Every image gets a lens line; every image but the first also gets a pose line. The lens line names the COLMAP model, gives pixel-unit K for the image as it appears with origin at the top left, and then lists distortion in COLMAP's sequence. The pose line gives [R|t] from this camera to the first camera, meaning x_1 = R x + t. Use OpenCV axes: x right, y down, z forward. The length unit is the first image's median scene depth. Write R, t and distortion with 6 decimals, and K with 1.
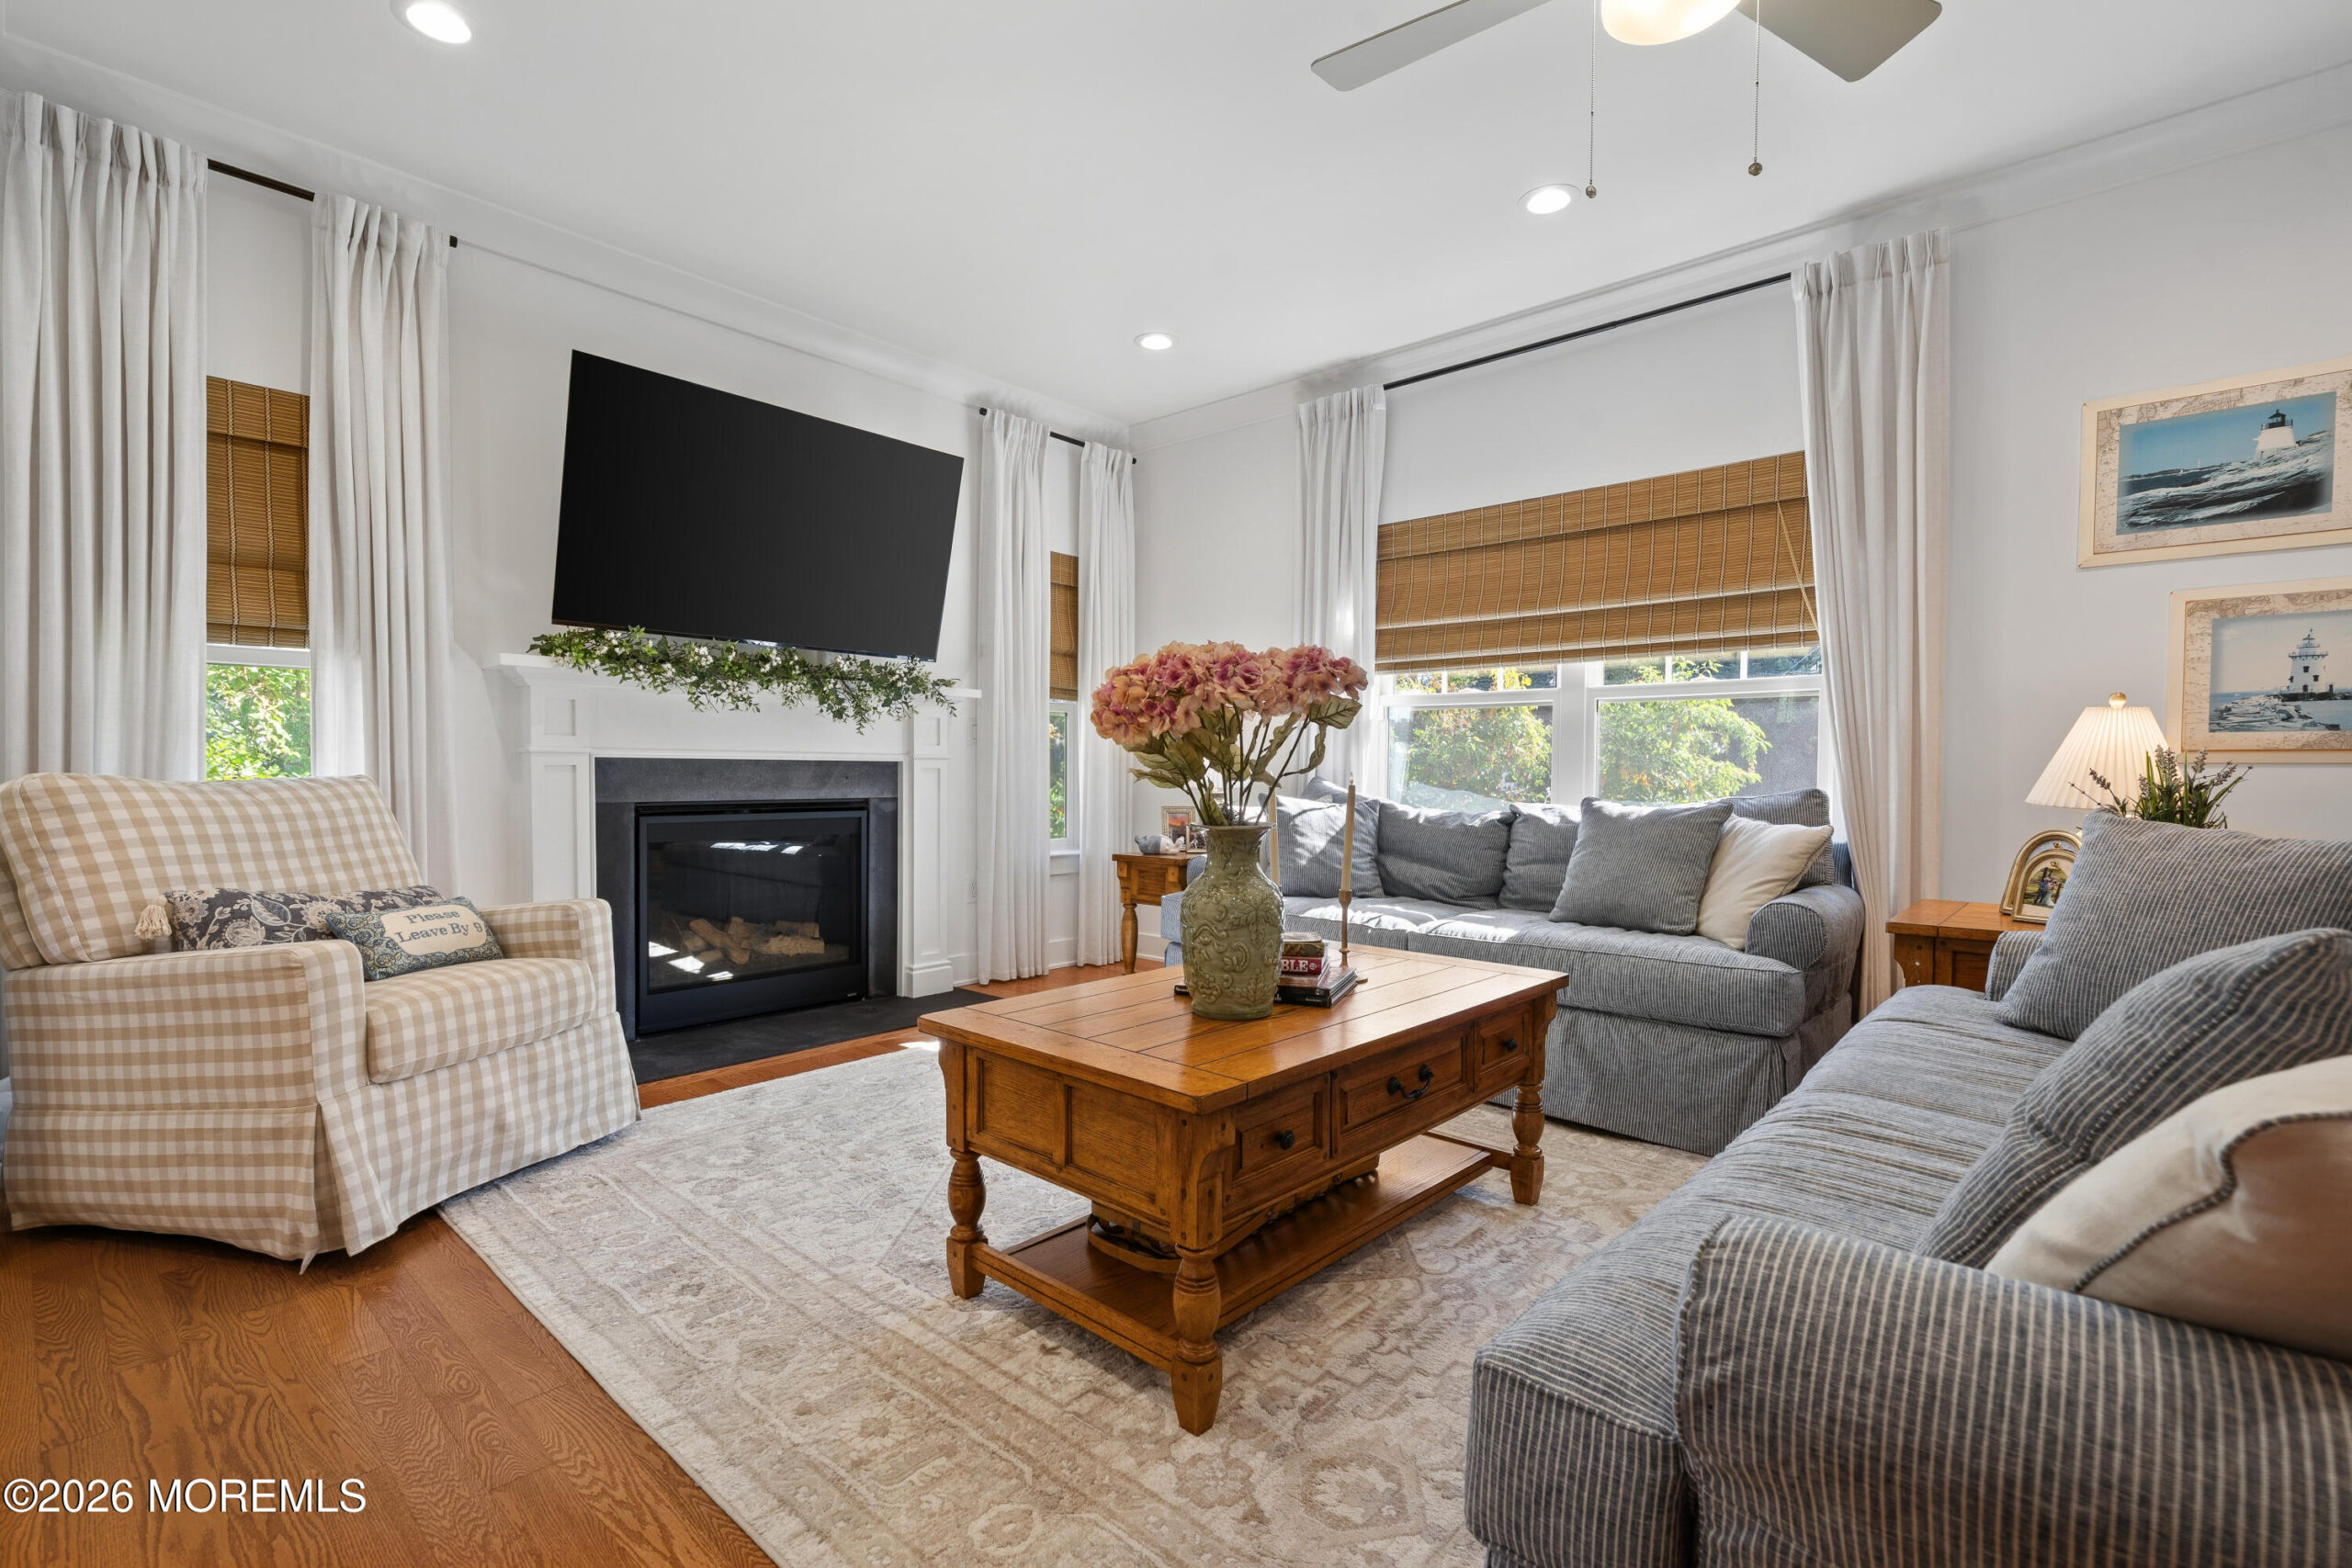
lens RADIAL K [[1034.8, 0, 1159.8], [0, 1034.8, 780.2], [0, 0, 1]] dist [-0.002844, -0.000521]
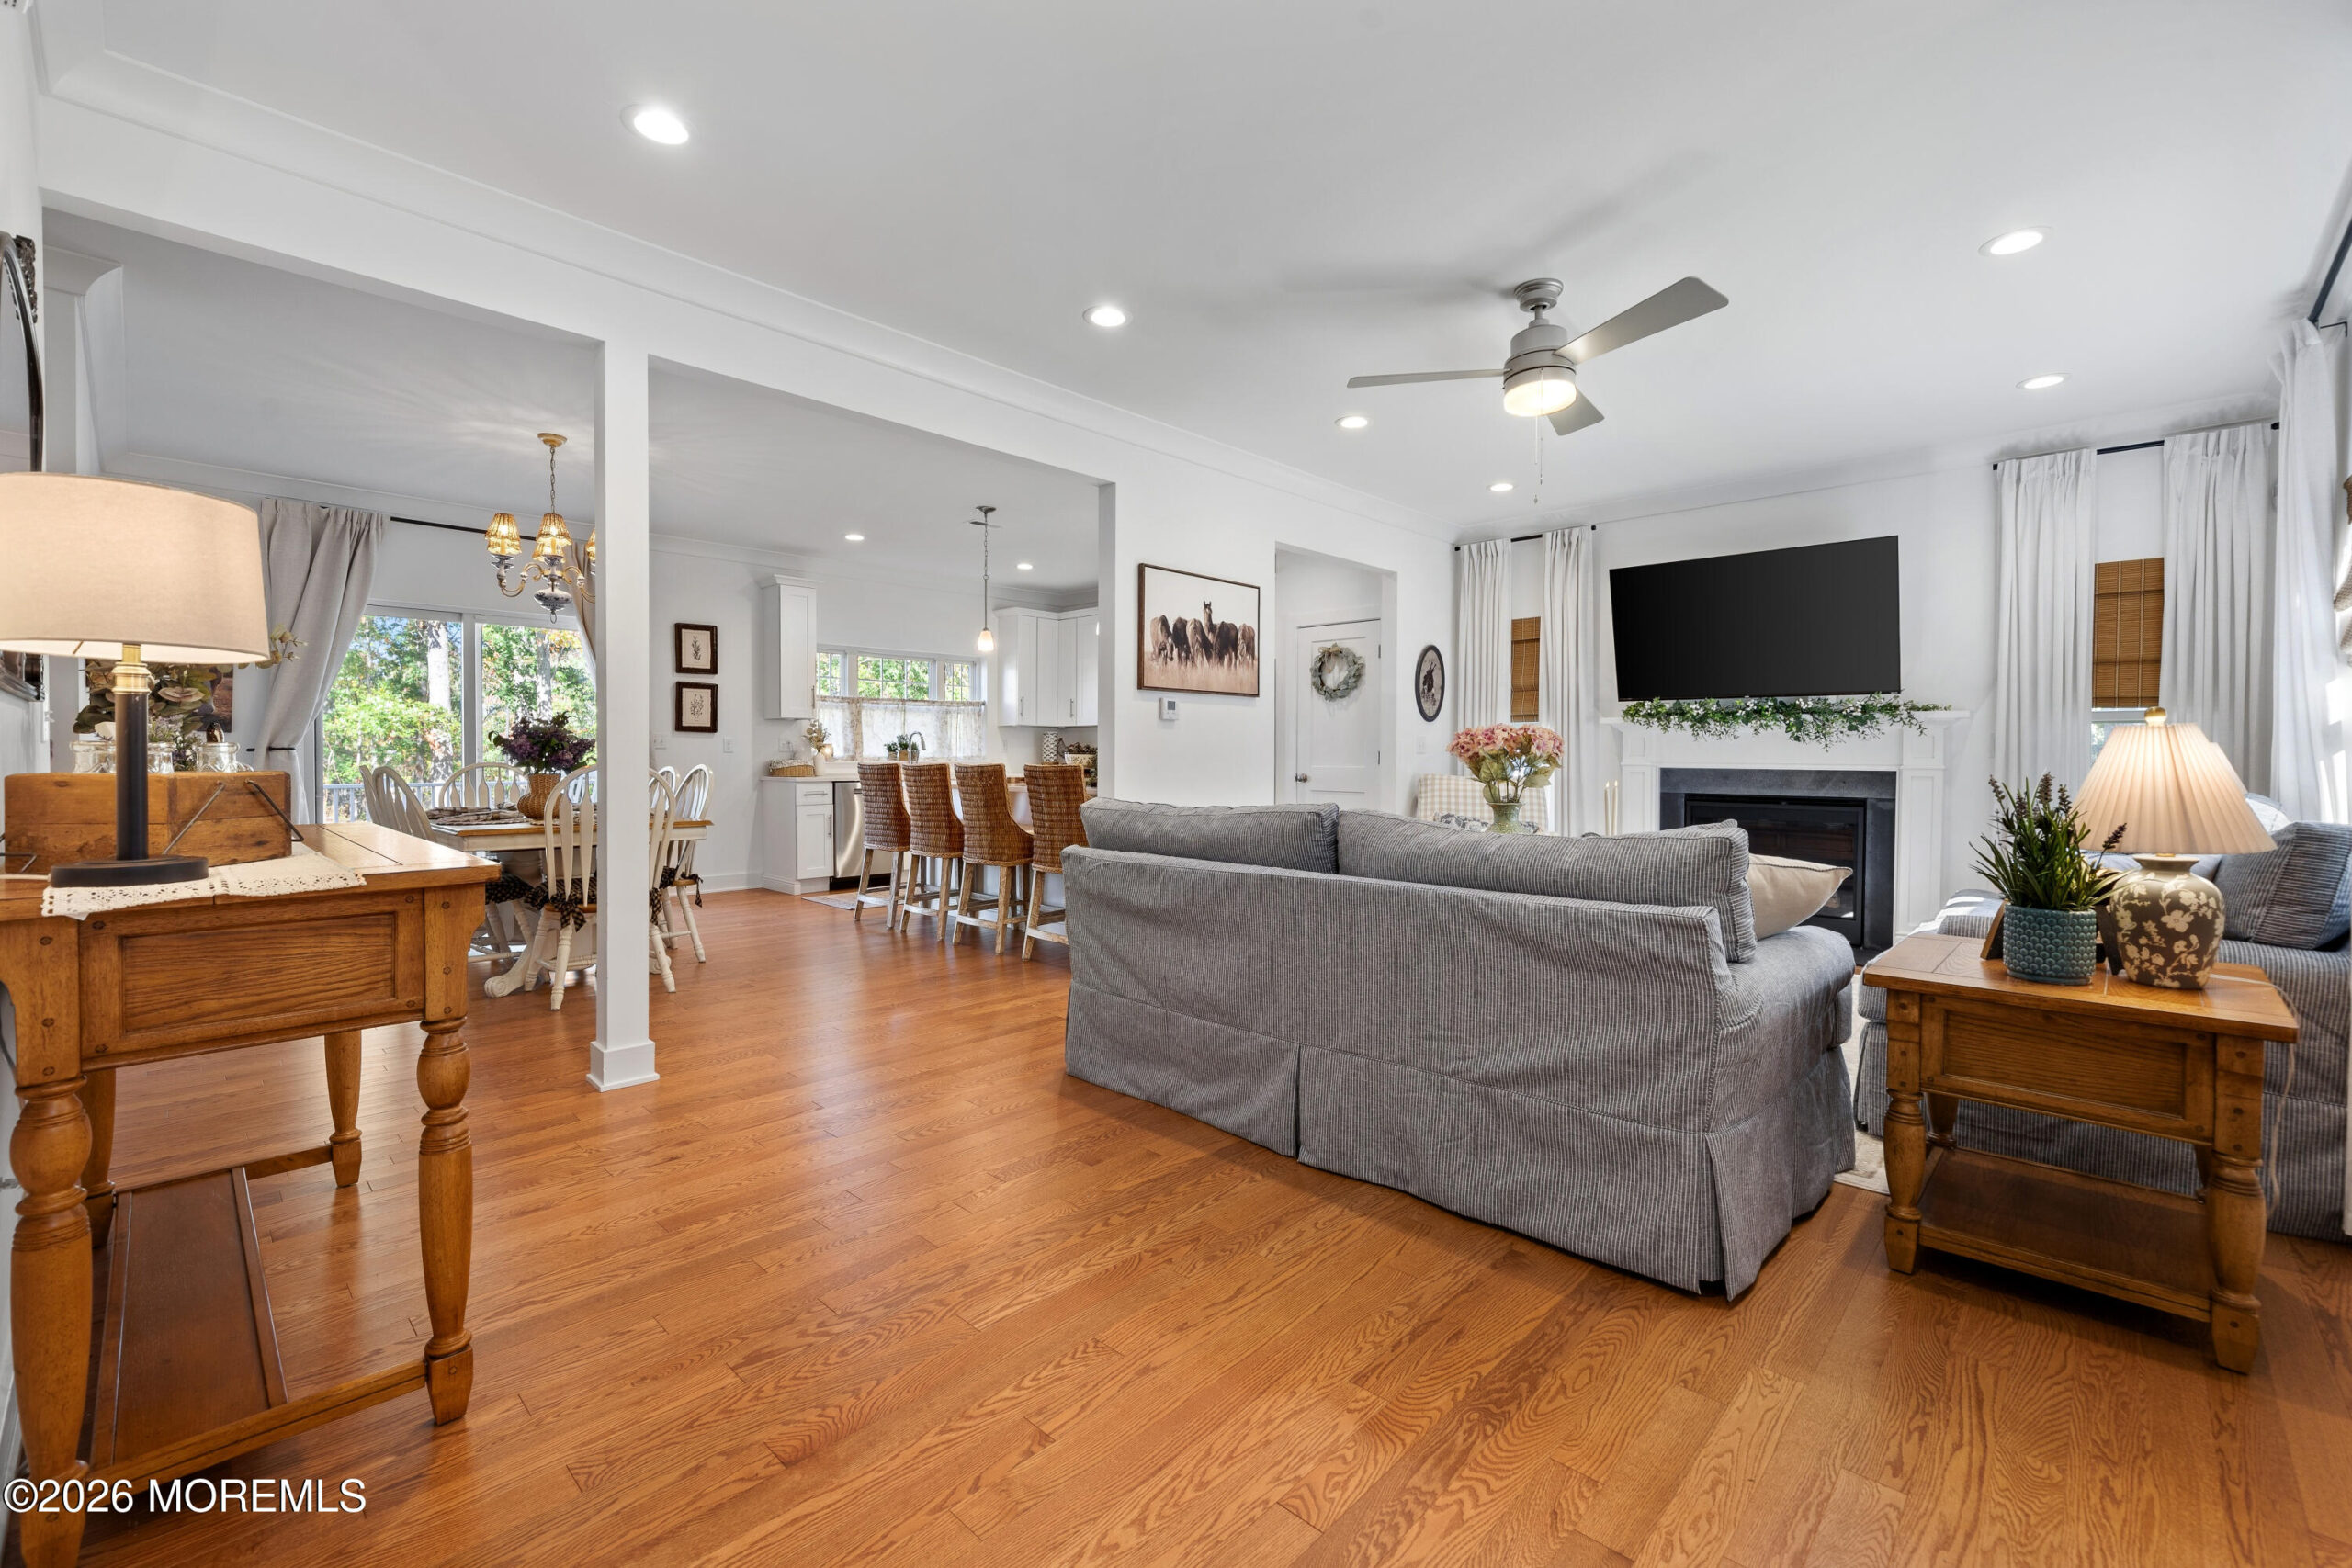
lens RADIAL K [[956.4, 0, 1211.1], [0, 956.4, 755.7], [0, 0, 1]] dist [0.001067, -0.001034]
pose [[0.016809, -0.004649, -0.999848, 1.038335], [-0.018178, 0.999823, -0.004954, -0.018051], [0.999693, 0.018258, 0.016722, 0.147936]]
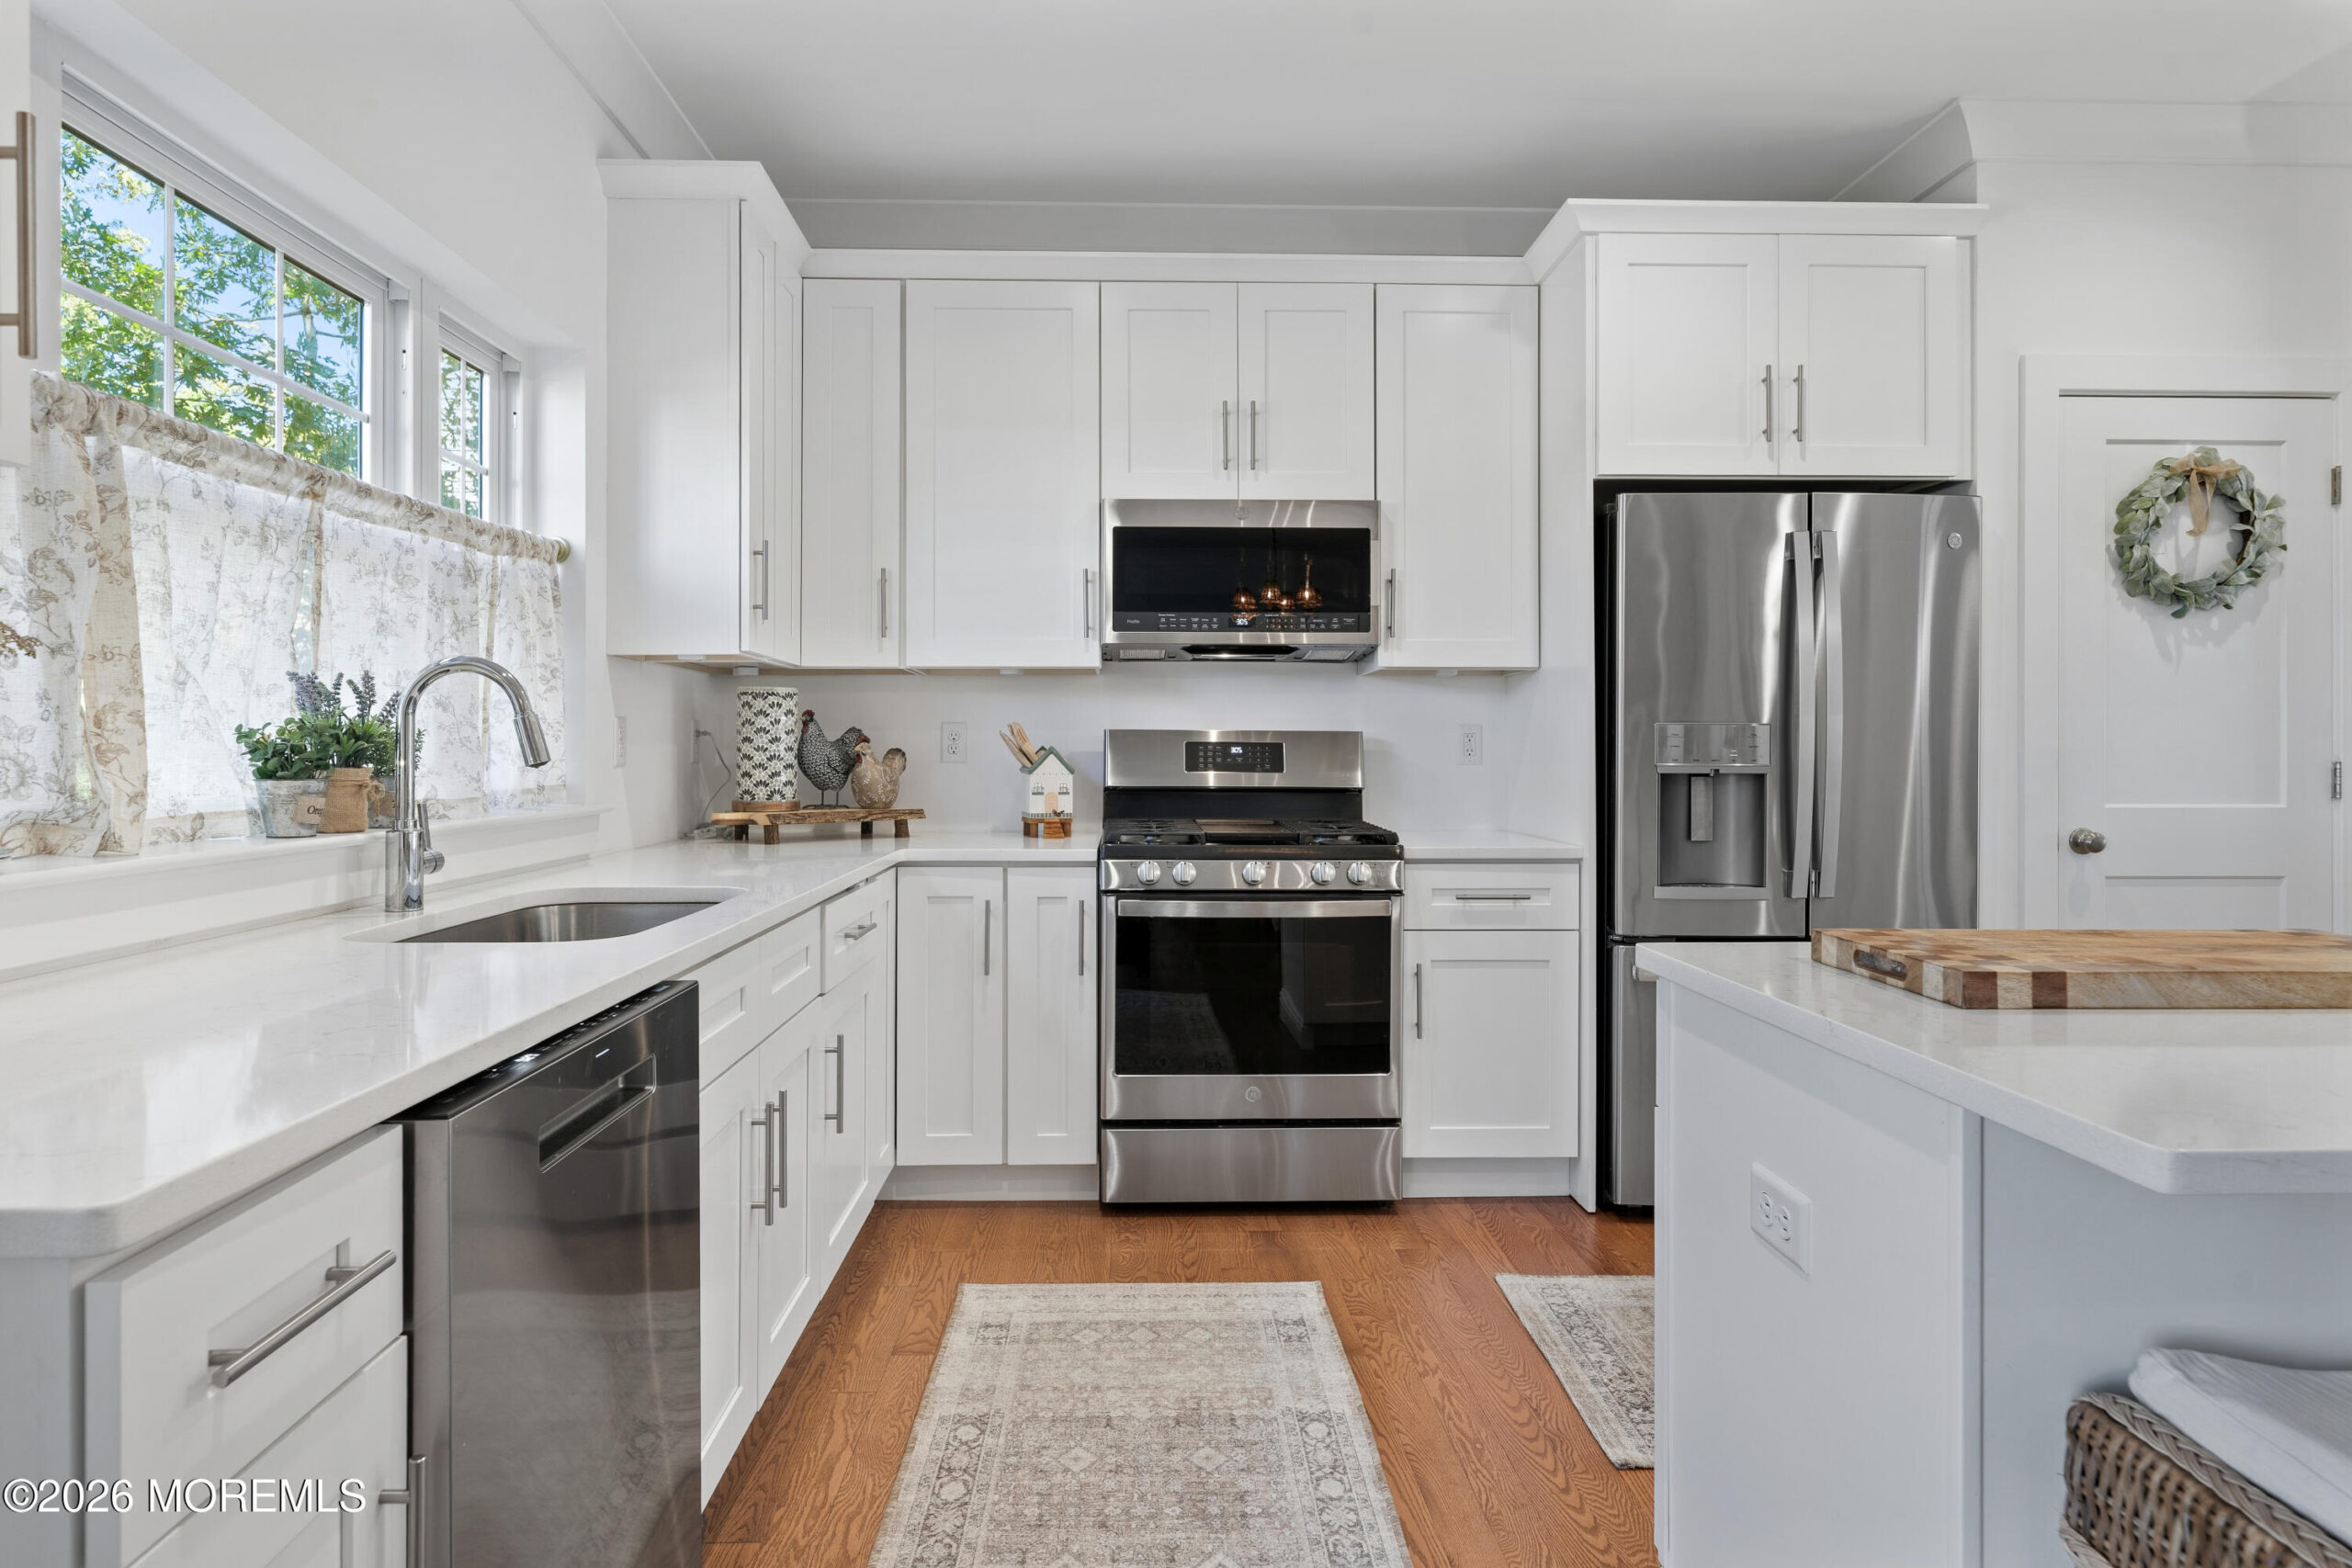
lens RADIAL K [[1351.1, 0, 1151.0], [0, 1351.1, 742.7], [0, 0, 1]] dist [0.000541, -0.000151]
pose [[0.707120, -0.005250, -0.707074, -0.580851], [-0.007365, 0.999864, -0.014789, -0.033695], [0.707055, 0.015665, 0.706985, -0.680069]]
